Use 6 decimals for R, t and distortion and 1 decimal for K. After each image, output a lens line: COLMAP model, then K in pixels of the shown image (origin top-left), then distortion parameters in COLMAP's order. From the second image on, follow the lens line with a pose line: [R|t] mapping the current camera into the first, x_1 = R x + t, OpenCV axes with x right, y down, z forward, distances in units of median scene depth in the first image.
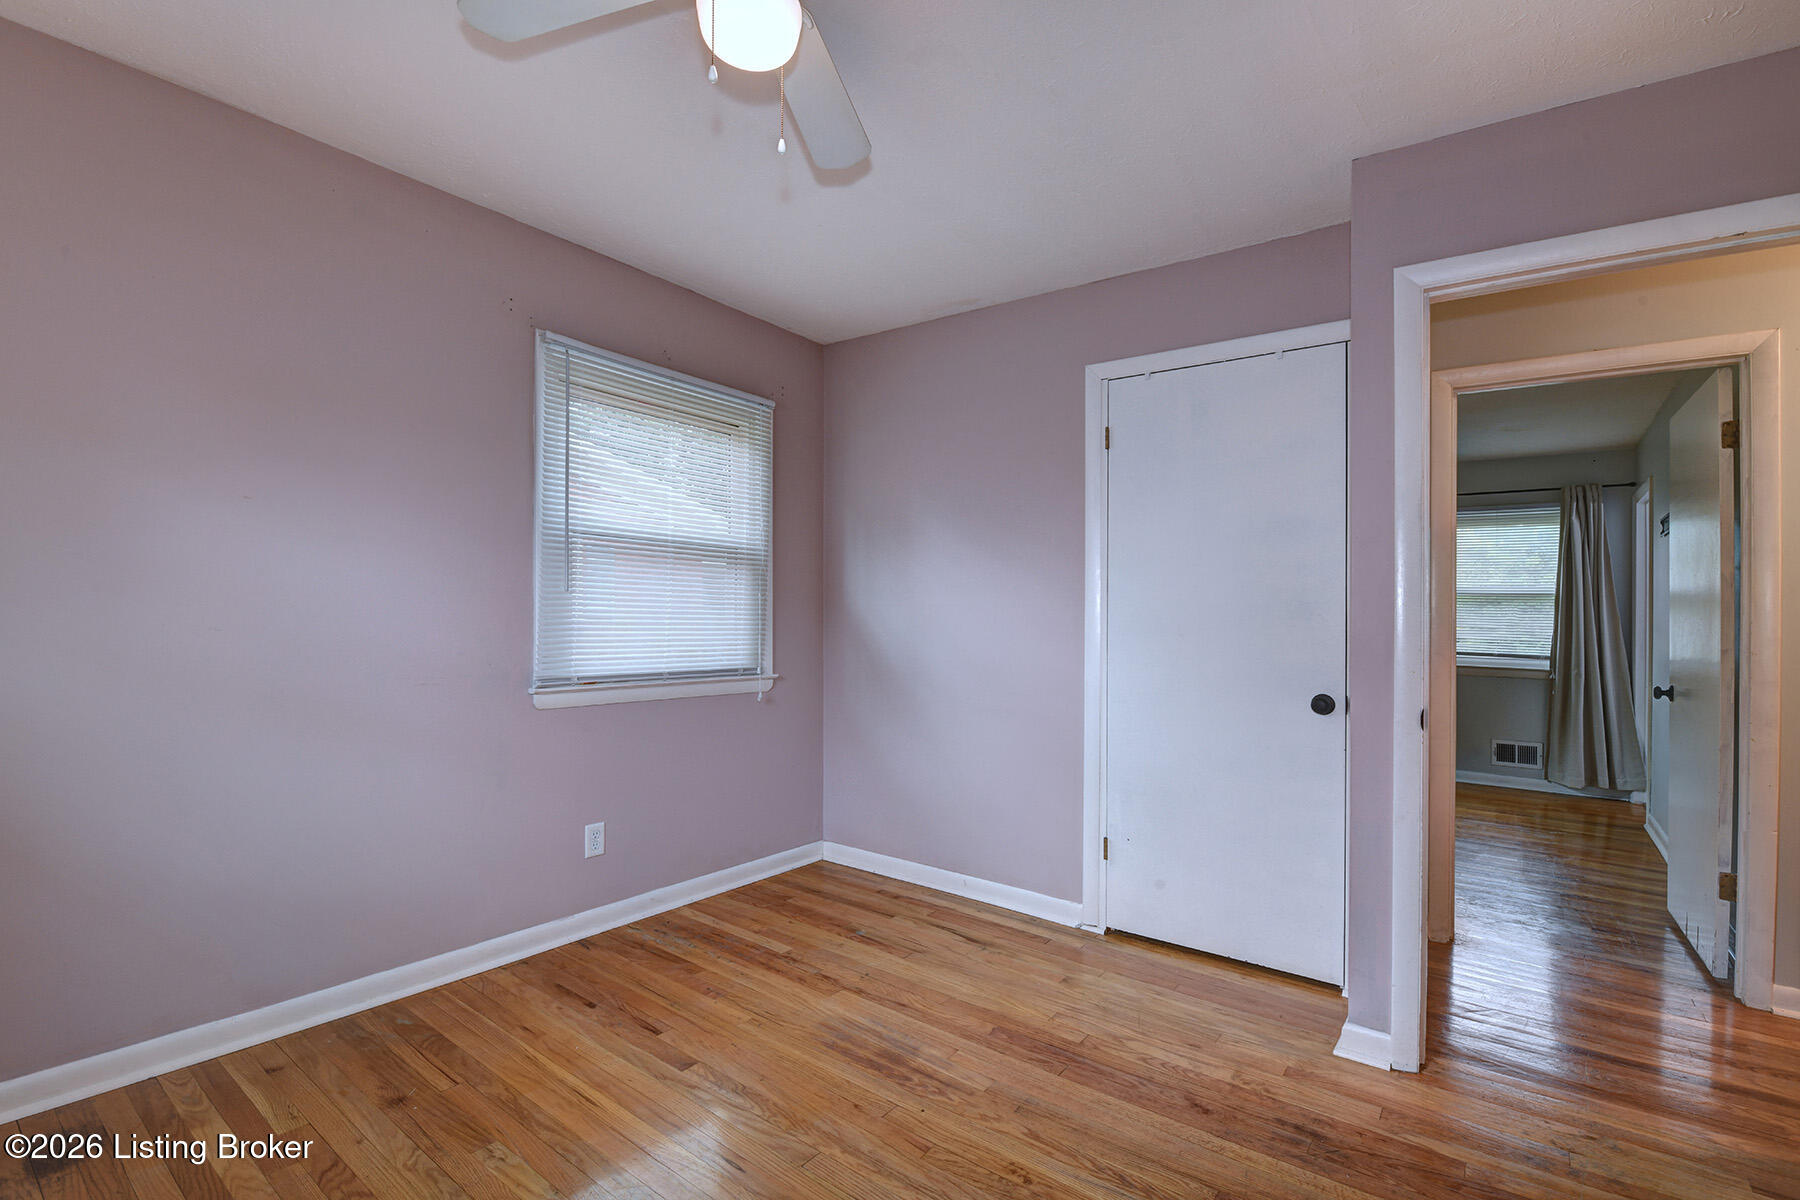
lens RADIAL K [[786.7, 0, 905.4], [0, 786.7, 590.1], [0, 0, 1]] dist [-0.012871, -0.005325]
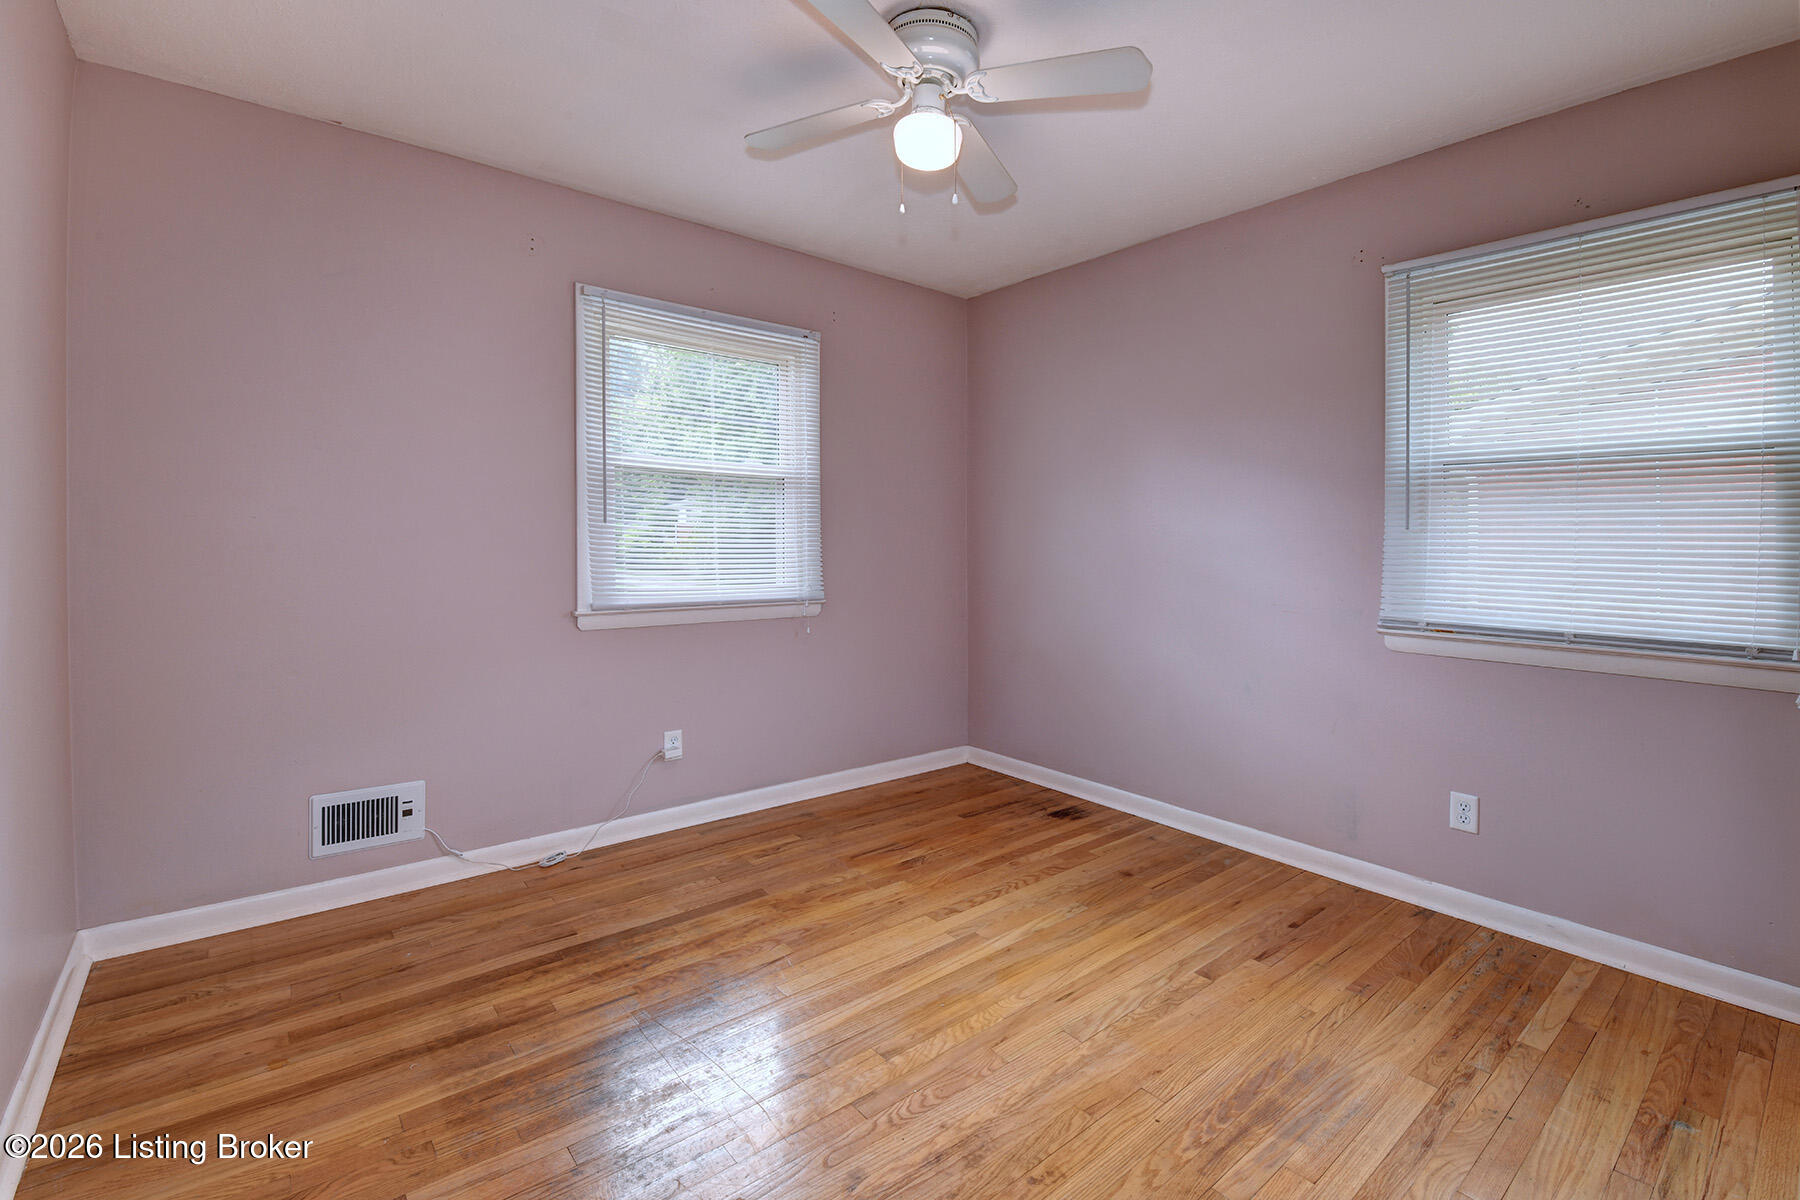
lens RADIAL K [[786.7, 0, 924.7], [0, 786.7, 550.8], [0, 0, 1]] dist [-0.012871, -0.005325]
pose [[-0.199967, -0.011463, -0.979736, 0.618723], [0.008556, 0.999873, -0.013445, 0.035624], [0.979765, -0.011071, -0.199843, 0.627935]]
